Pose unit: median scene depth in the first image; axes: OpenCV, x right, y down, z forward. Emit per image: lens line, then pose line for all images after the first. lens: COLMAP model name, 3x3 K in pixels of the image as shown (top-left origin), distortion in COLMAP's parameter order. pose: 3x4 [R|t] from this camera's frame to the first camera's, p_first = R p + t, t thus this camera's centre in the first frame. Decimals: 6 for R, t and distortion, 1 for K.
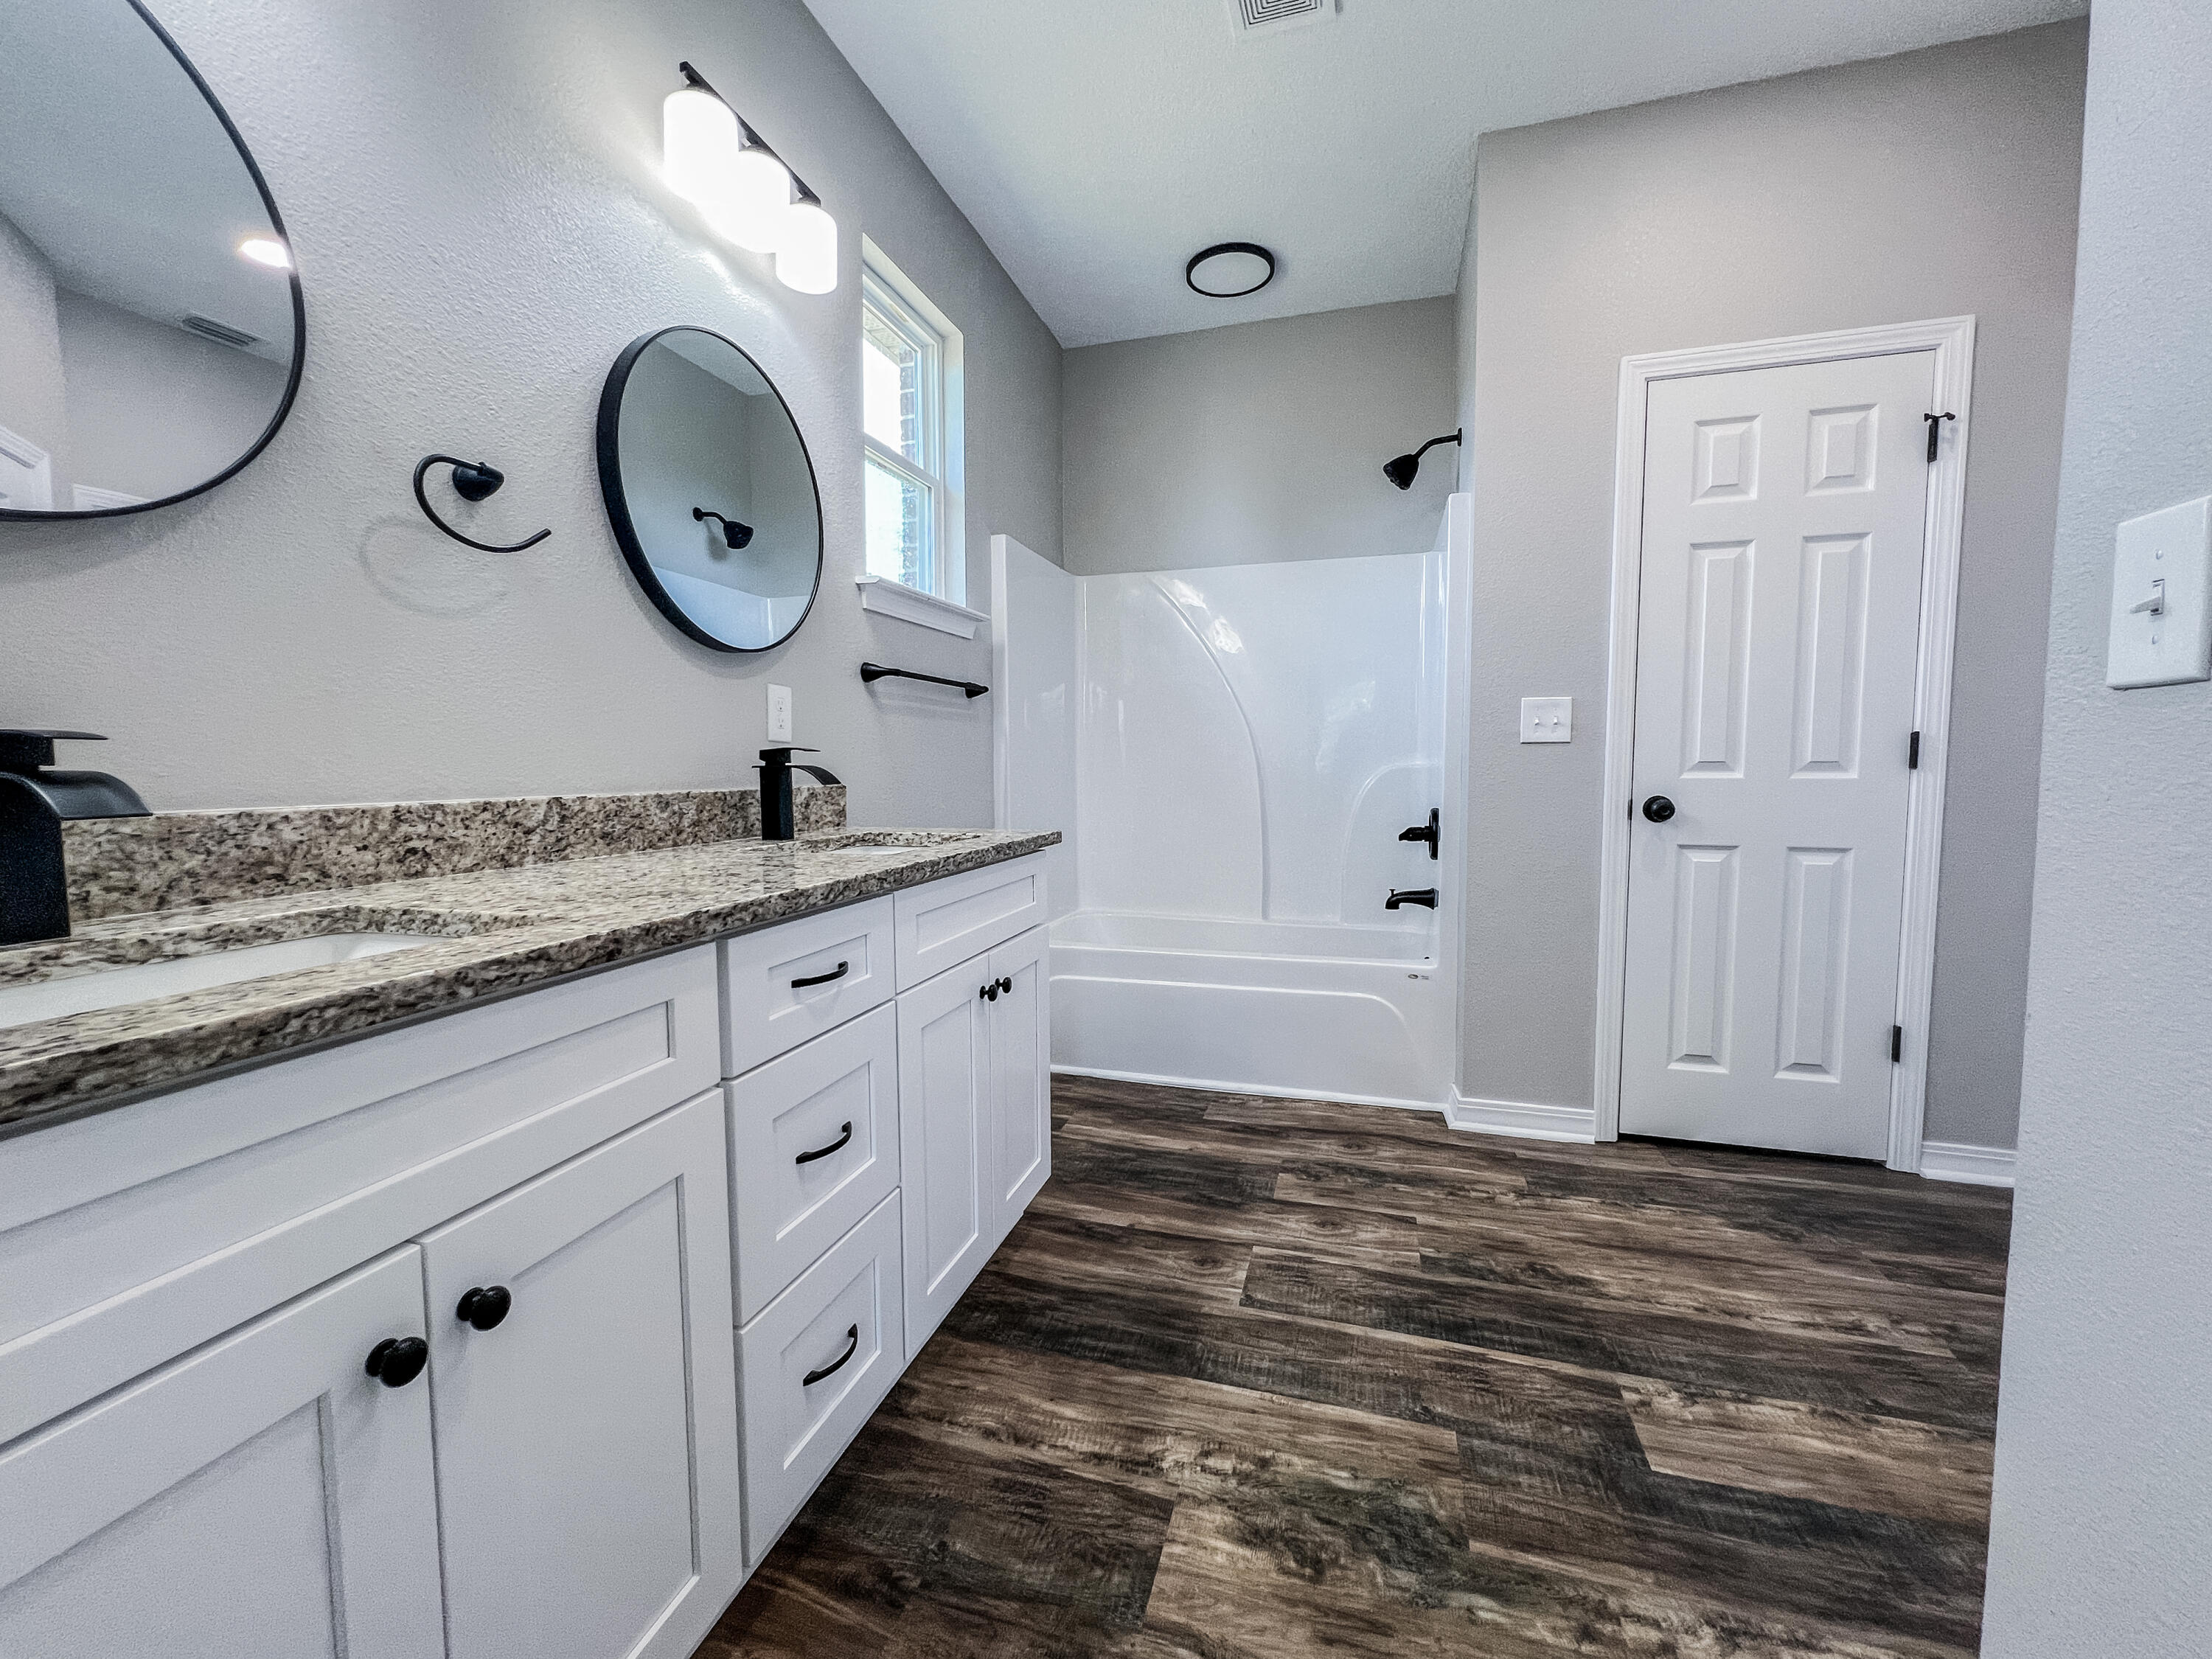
lens RADIAL K [[893.1, 0, 1102.5], [0, 893.1, 822.8], [0, 0, 1]] dist [-0.001519, -0.000062]
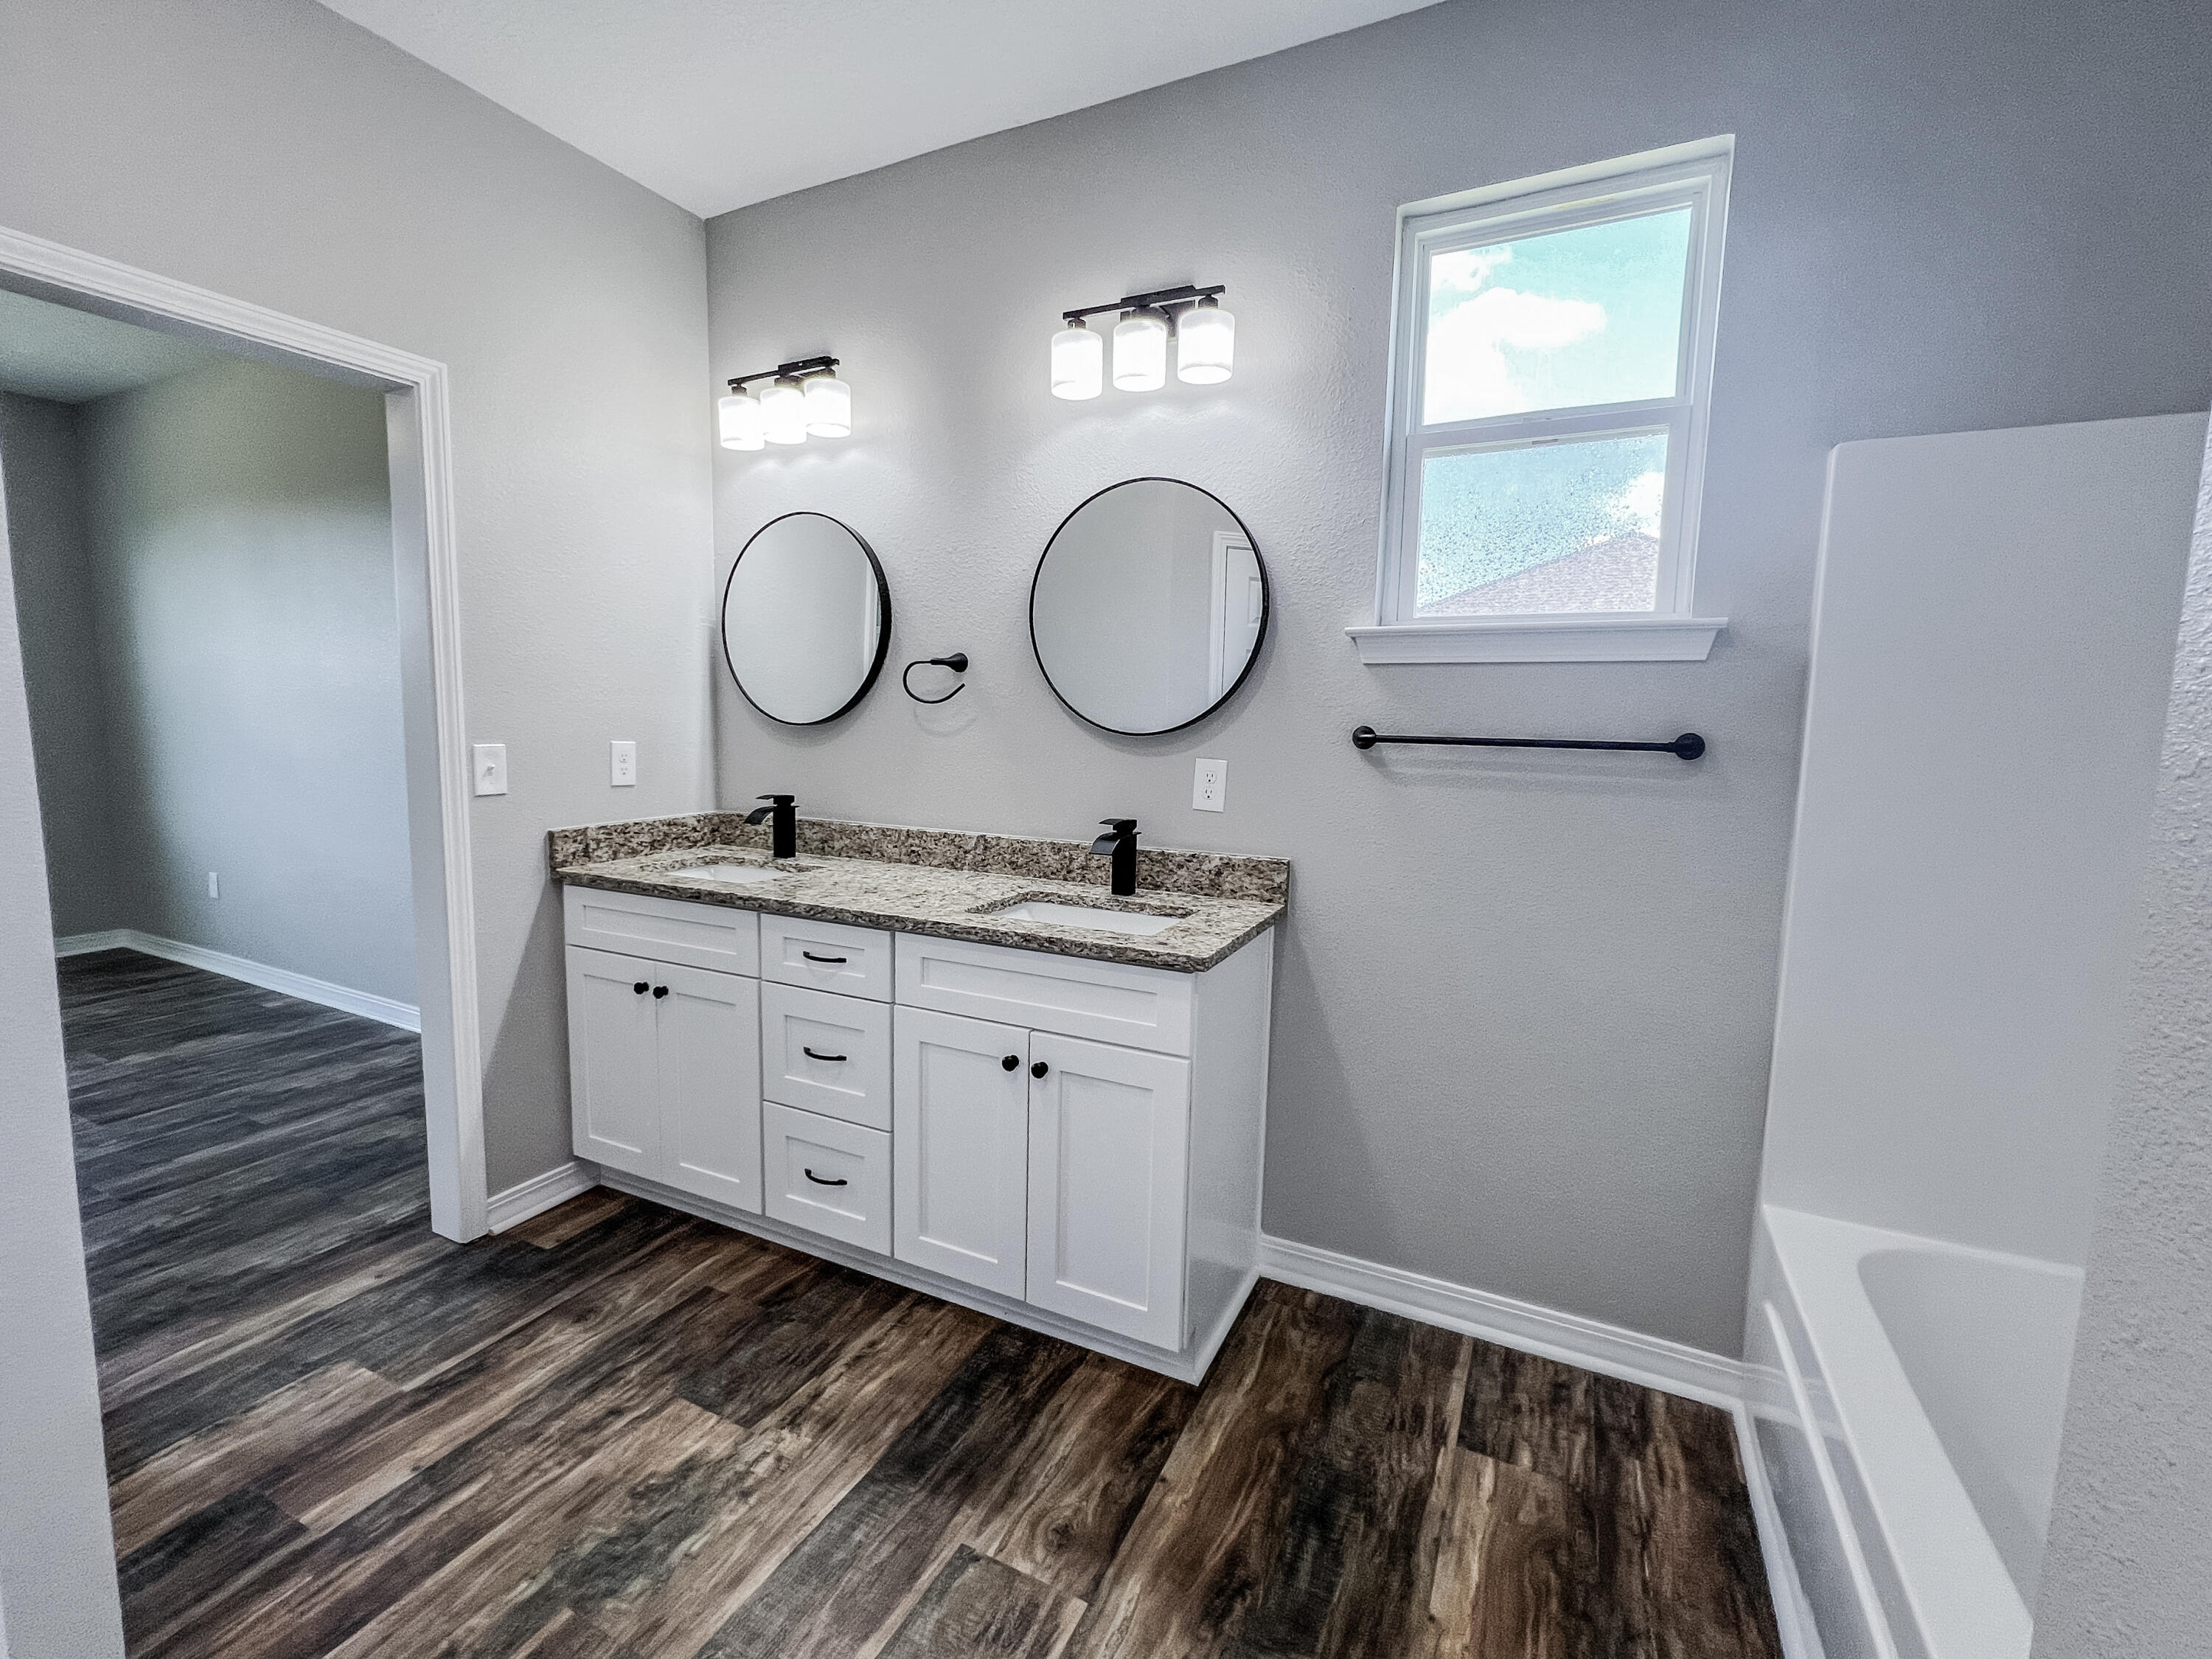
lens RADIAL K [[969.8, 0, 1060.1], [0, 969.8, 815.7], [0, 0, 1]] dist [-0.003335, 0.000342]
pose [[-0.179385, 0.110447, -0.977559, 1.188145], [-0.082213, 0.988519, 0.126772, -0.317045], [0.980338, 0.103110, -0.168246, 1.474485]]
